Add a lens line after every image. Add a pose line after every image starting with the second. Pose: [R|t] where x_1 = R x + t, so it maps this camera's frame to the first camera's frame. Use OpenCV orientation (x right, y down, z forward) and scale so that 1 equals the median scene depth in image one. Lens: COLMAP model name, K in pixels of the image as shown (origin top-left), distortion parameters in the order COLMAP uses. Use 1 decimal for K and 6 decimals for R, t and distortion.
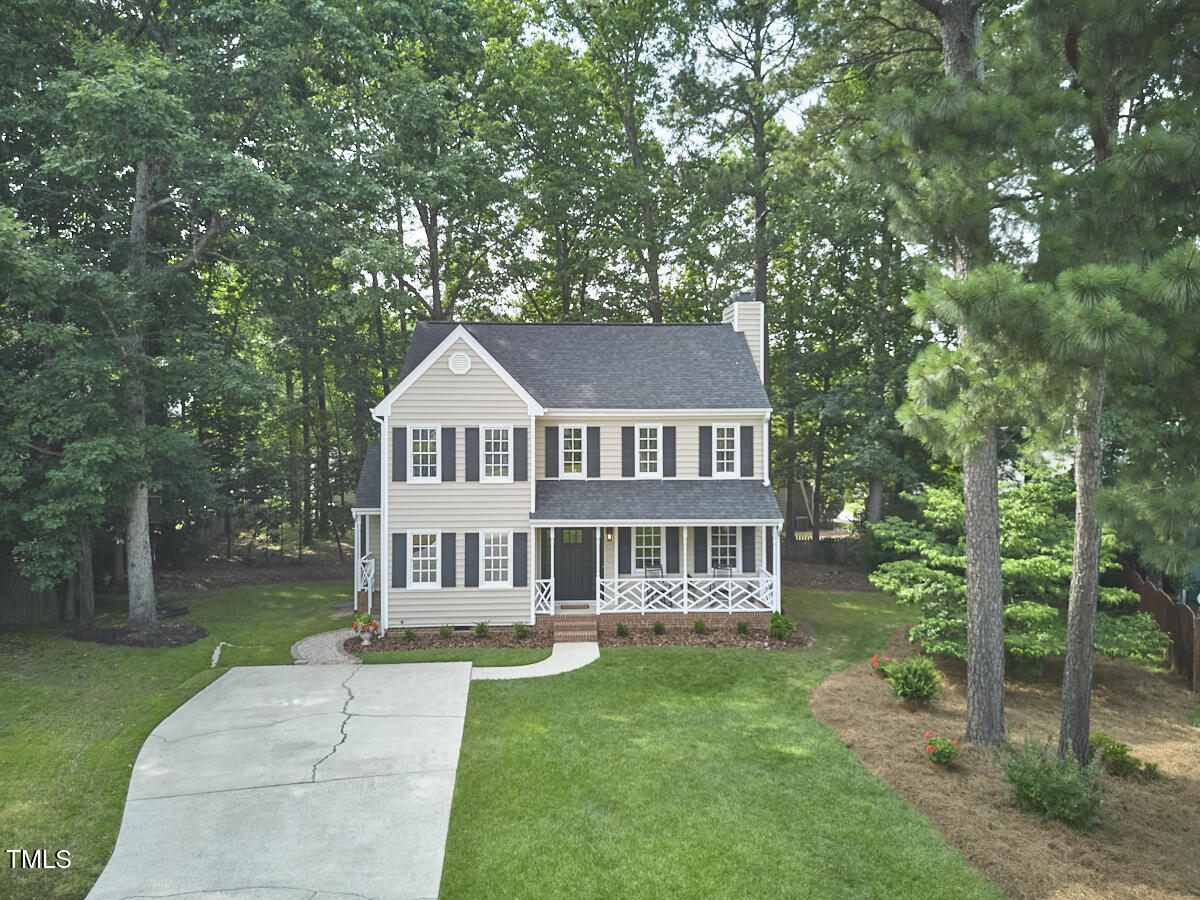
lens RADIAL K [[867.3, 0, 597.7], [0, 867.3, 409.0], [0, 0, 1]] dist [0.059380, -0.056064]
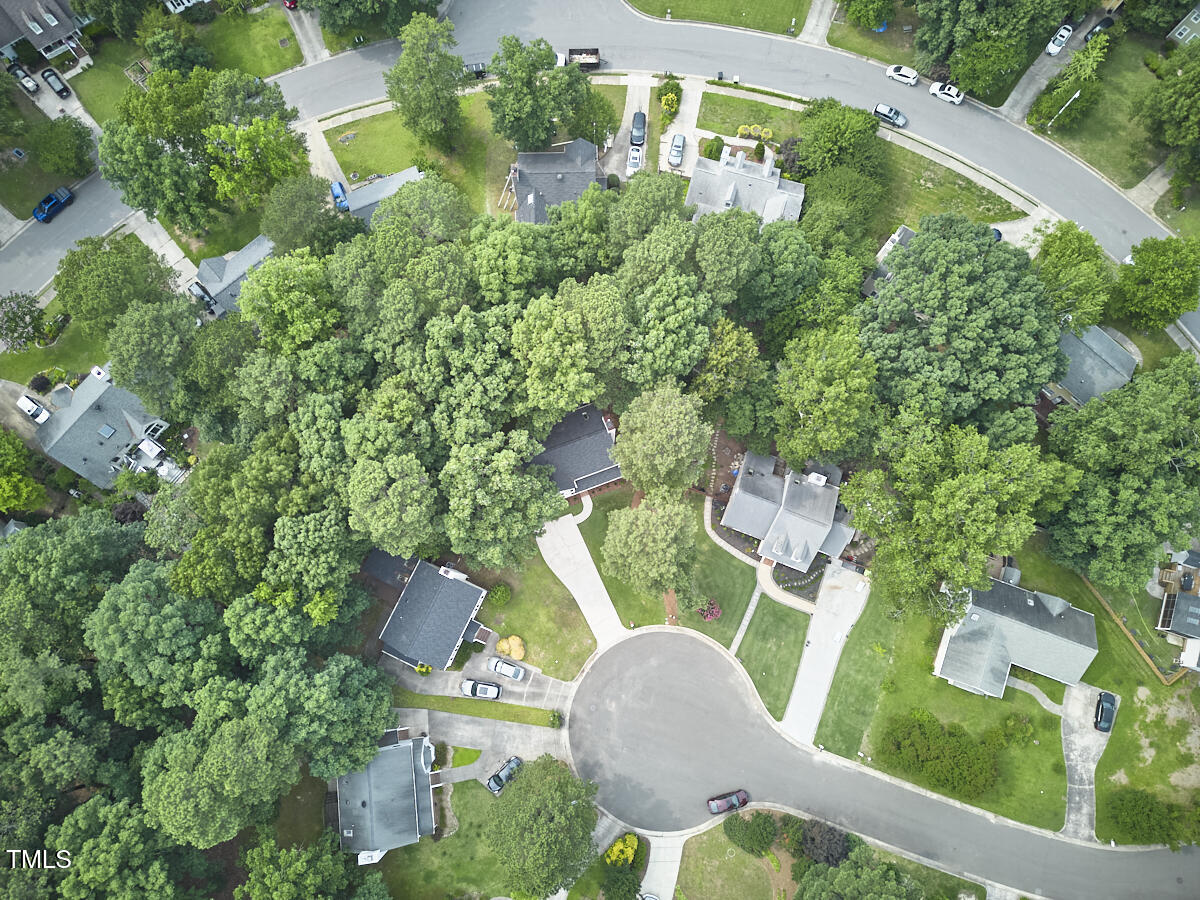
lens RADIAL K [[848.8, 0, 600.0], [0, 848.8, 450.0], [0, 0, 1]] dist [0.050770, -0.047414]
pose [[0.949911, -0.307081, 0.058051, -0.144250], [0.001140, 0.189153, 0.981947, -4.560582], [-0.312517, -0.932696, 0.180029, 0.317979]]
